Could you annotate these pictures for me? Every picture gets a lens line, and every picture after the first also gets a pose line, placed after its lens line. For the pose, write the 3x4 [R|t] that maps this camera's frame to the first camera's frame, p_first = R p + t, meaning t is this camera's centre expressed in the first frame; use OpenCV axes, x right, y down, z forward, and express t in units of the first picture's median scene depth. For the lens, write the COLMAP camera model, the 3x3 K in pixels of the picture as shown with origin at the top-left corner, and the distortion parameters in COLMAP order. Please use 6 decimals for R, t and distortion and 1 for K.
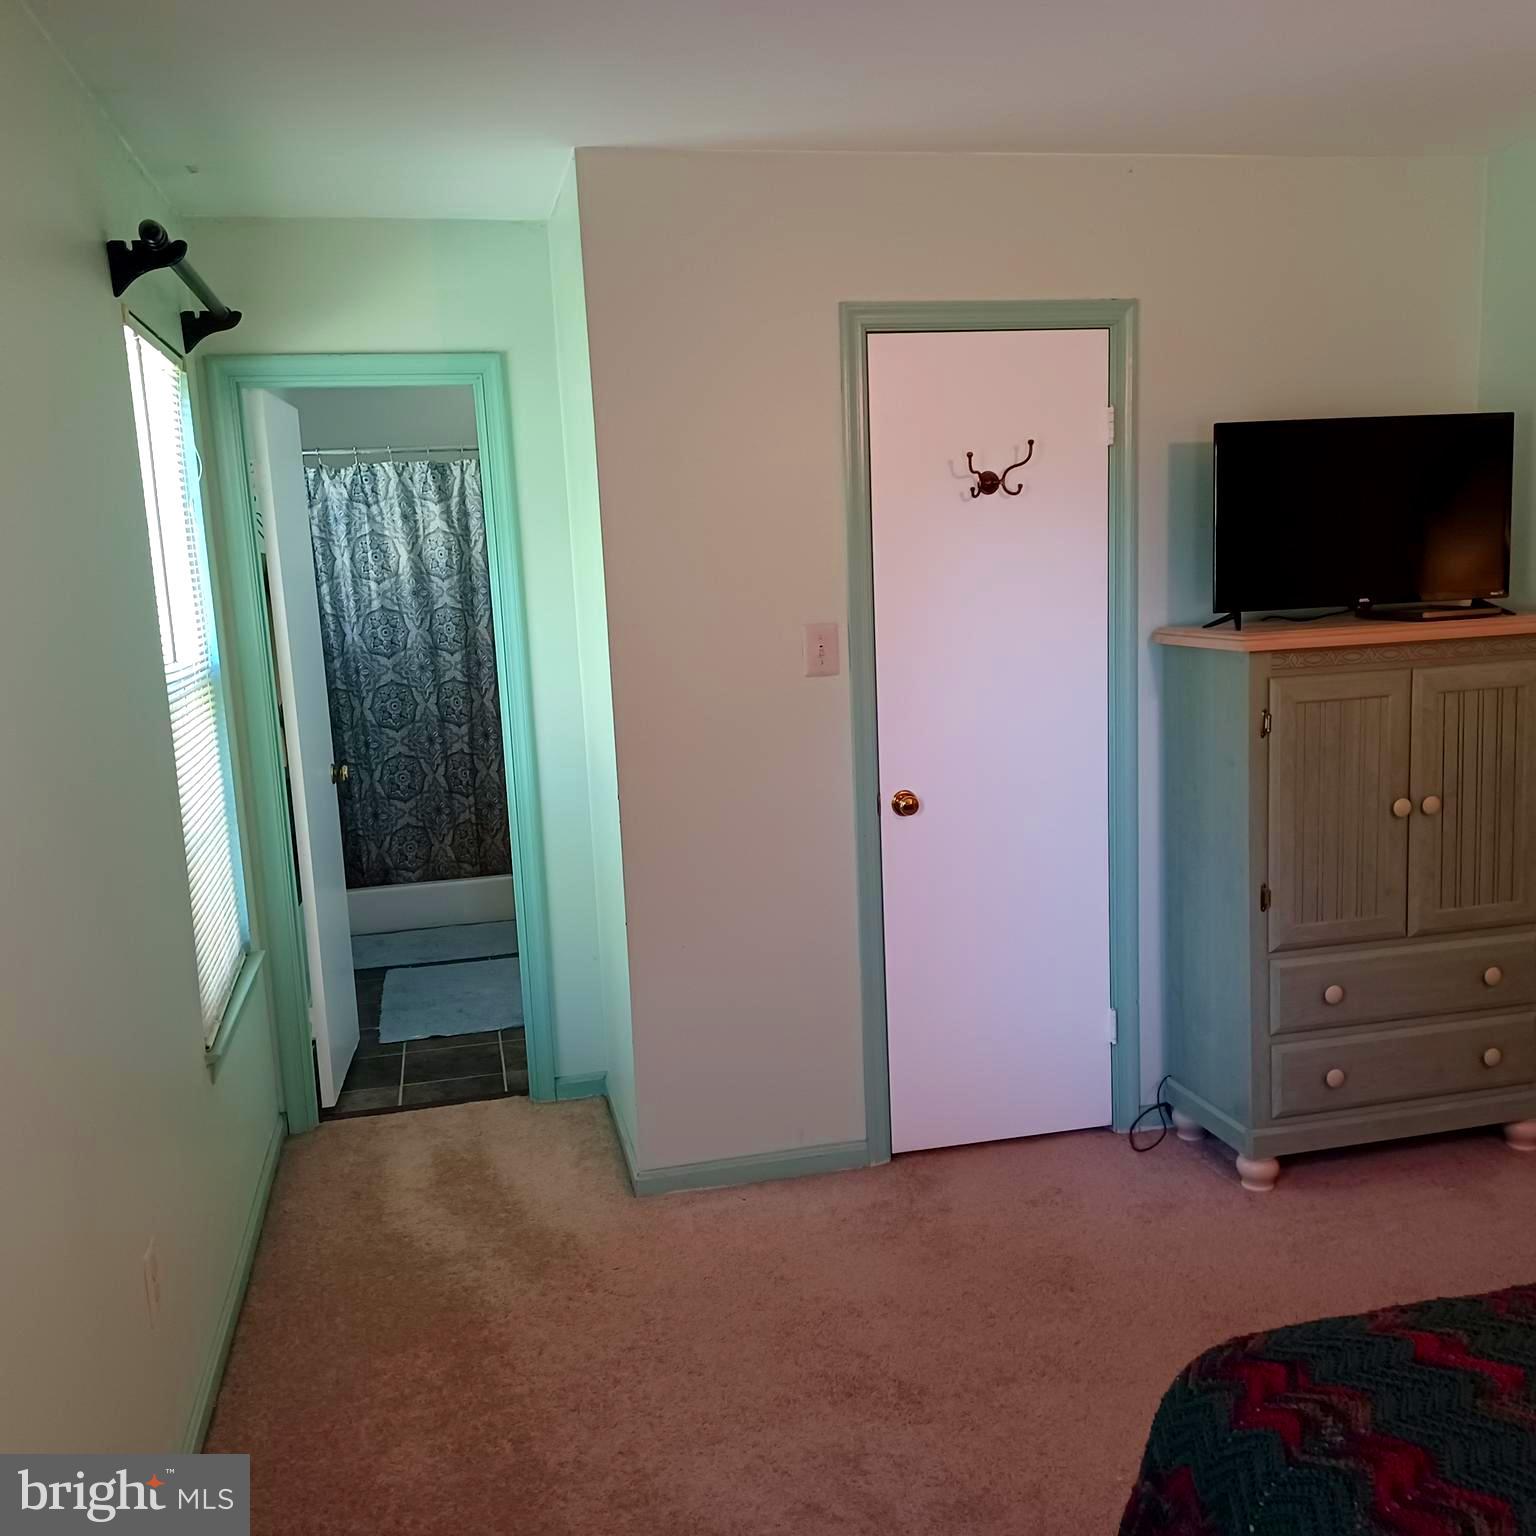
lens RADIAL K [[1474.6, 0, 768.9], [0, 1474.6, 779.7], [0, 0, 1]] dist [0.105253, -0.144968]
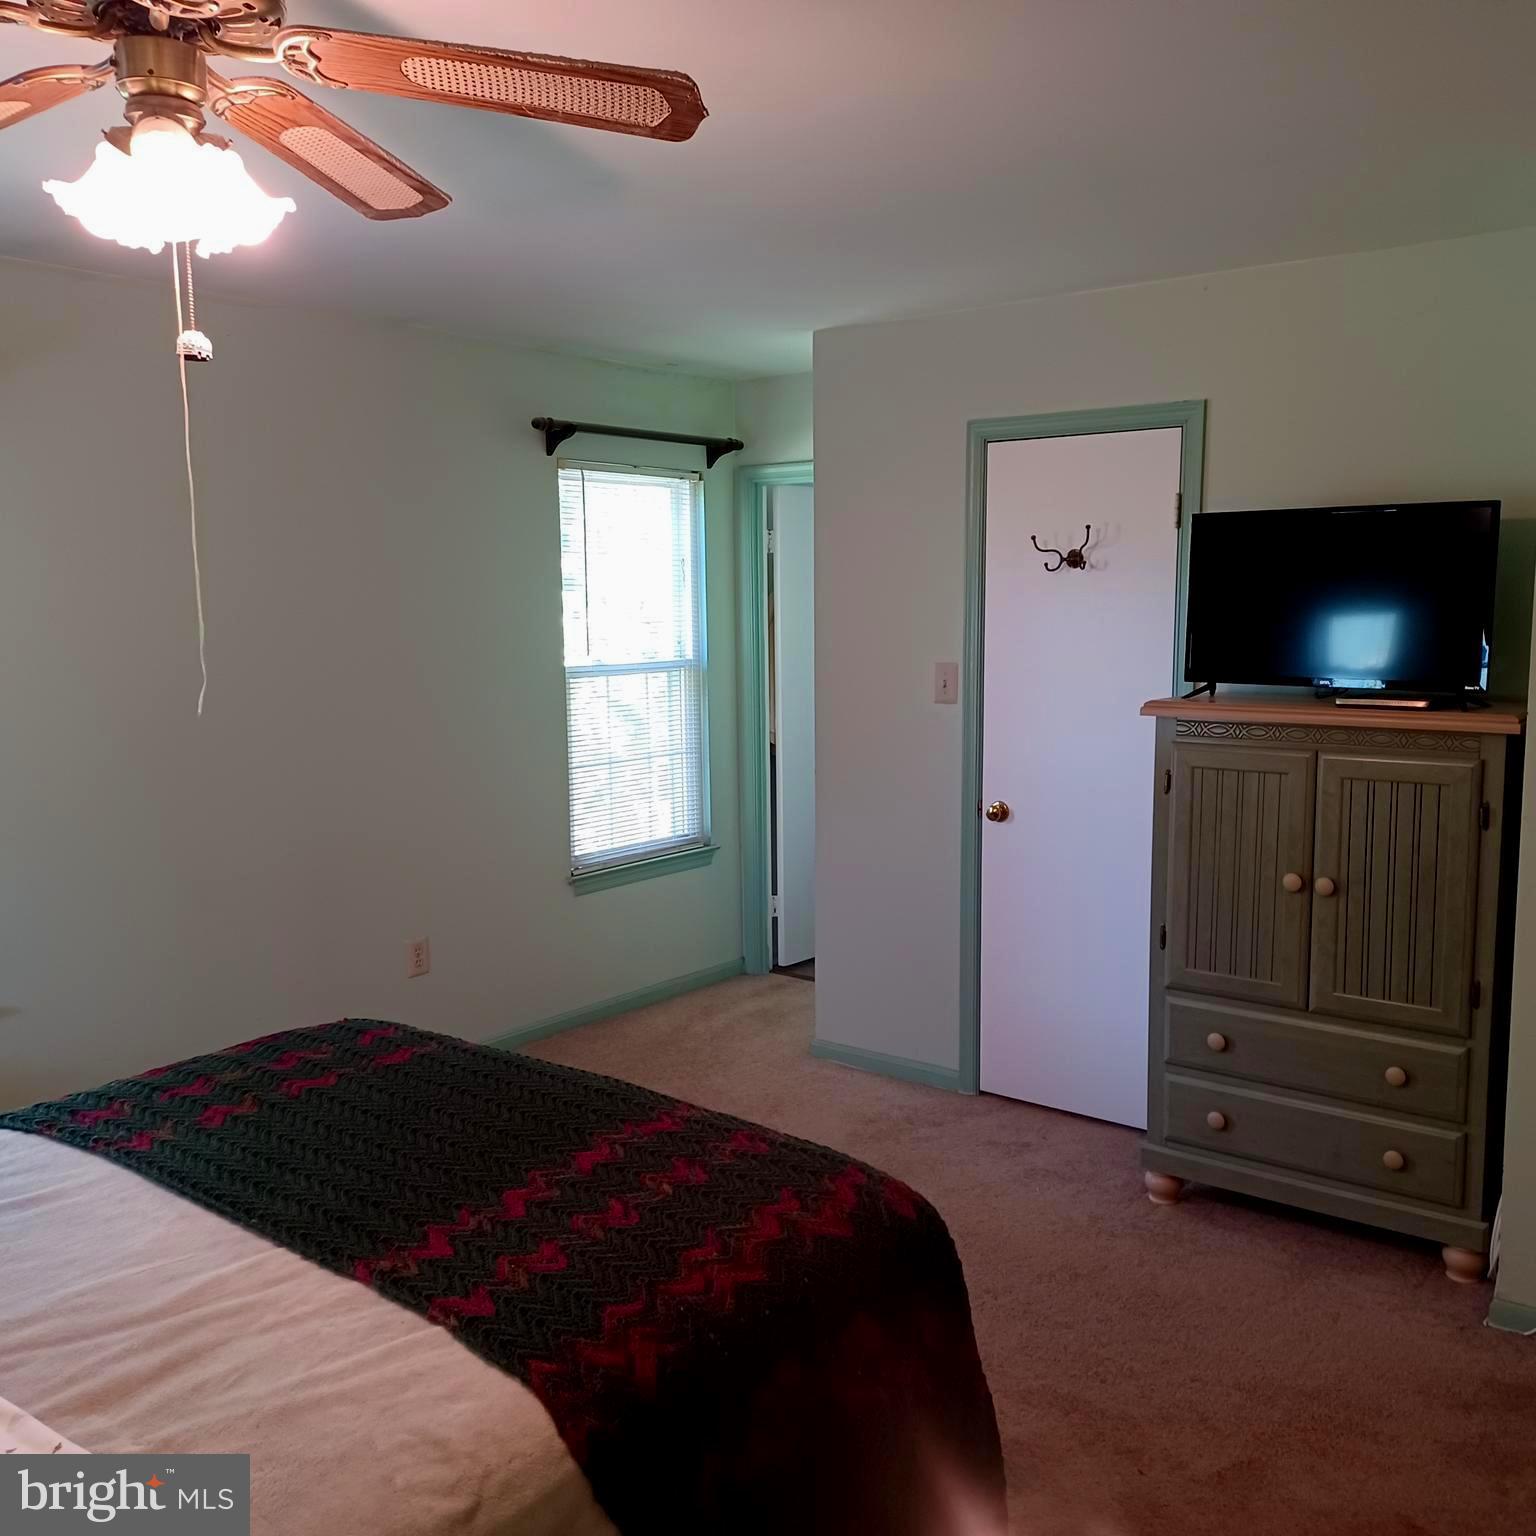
lens RADIAL K [[1474.6, 0, 768.9], [0, 1474.6, 779.7], [0, 0, 1]] dist [0.105253, -0.144968]
pose [[0.627093, 0.139094, -0.766425, 0.979615], [-0.141221, 0.987924, 0.063744, -0.066750], [0.766036, 0.068262, 0.639163, 0.051029]]
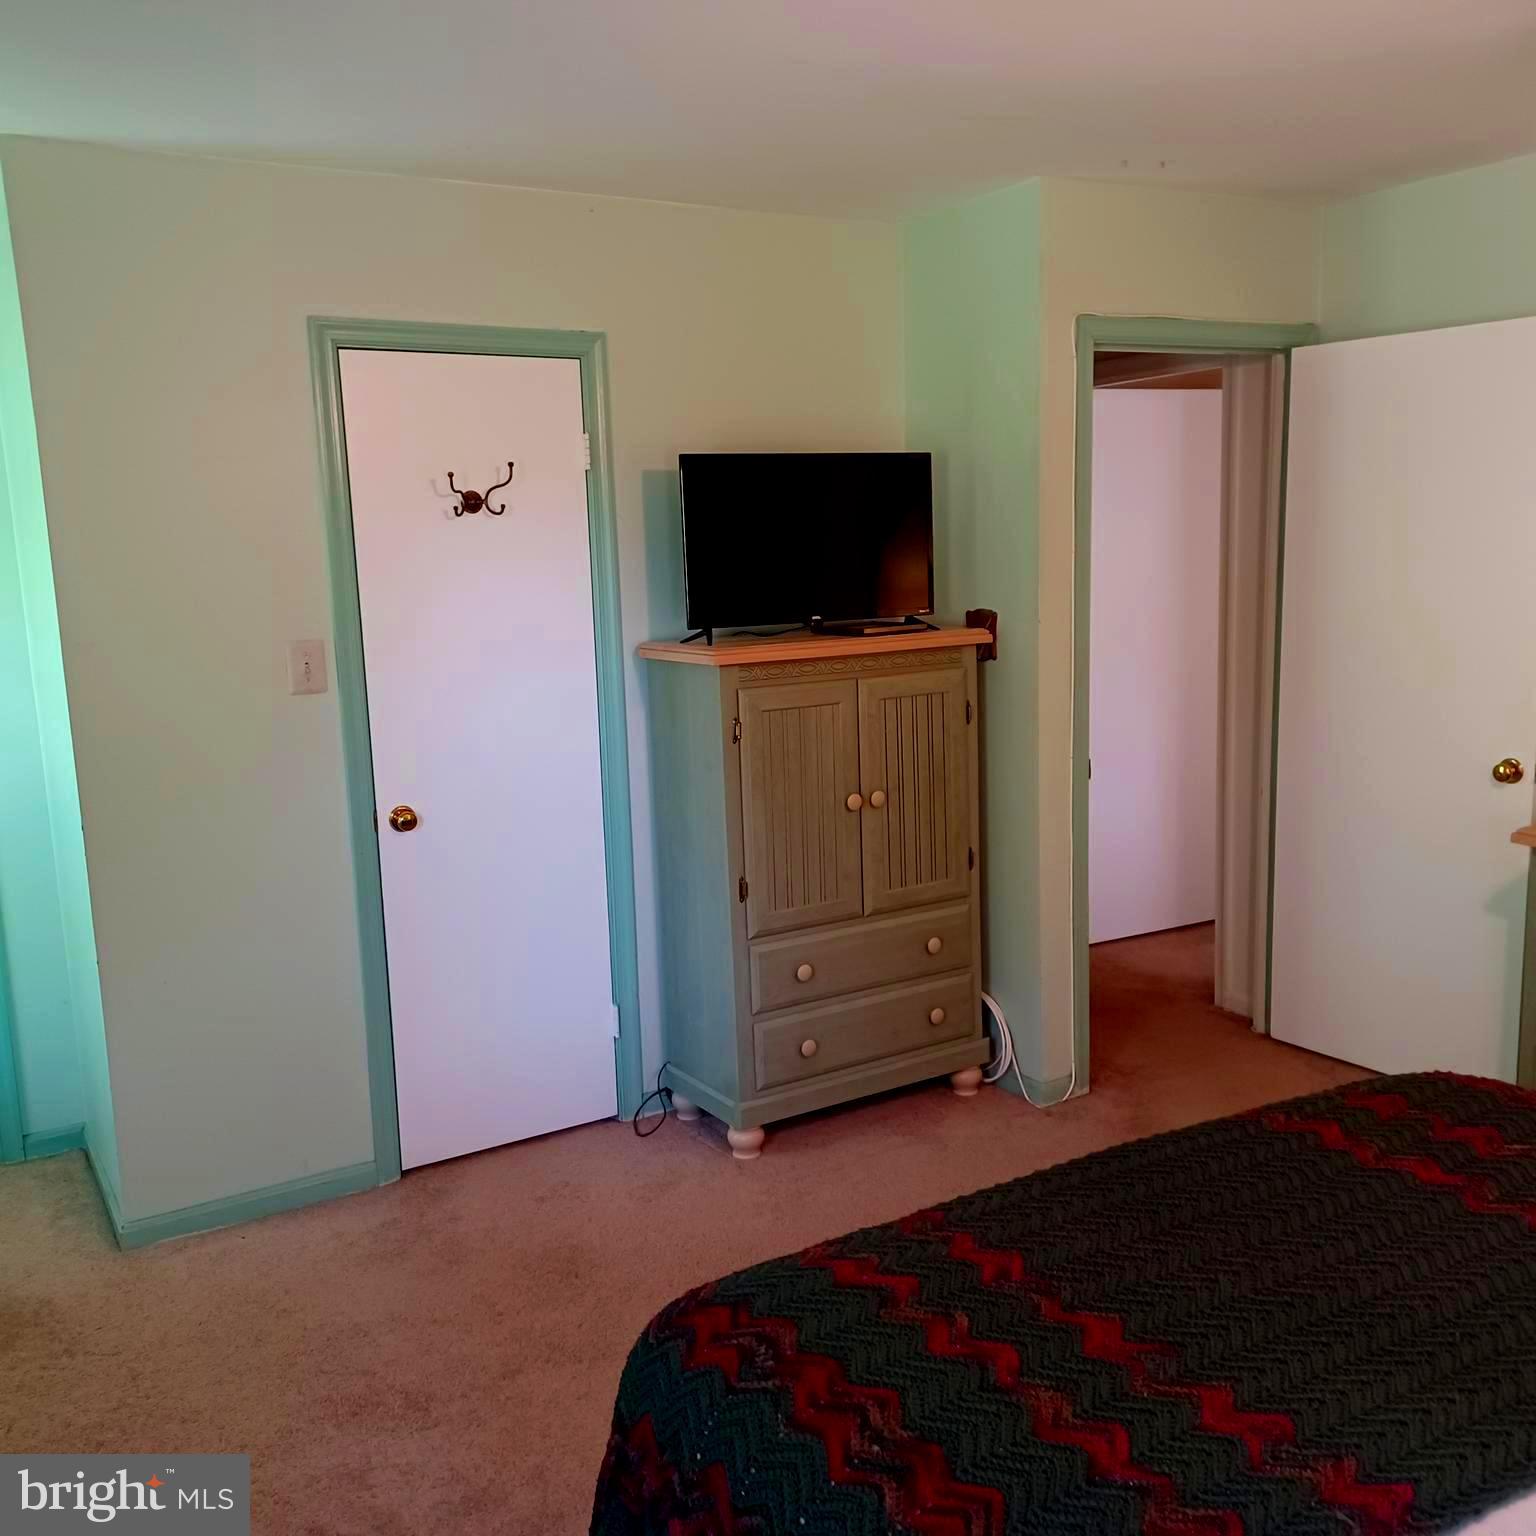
lens RADIAL K [[1474.6, 0, 768.9], [0, 1474.6, 779.7], [0, 0, 1]] dist [0.105253, -0.144968]
pose [[0.949567, -0.039353, 0.311085, 0.017192], [0.040460, 0.999177, 0.002897, -0.003830], [-0.310943, 0.009836, 0.950378, -0.035778]]
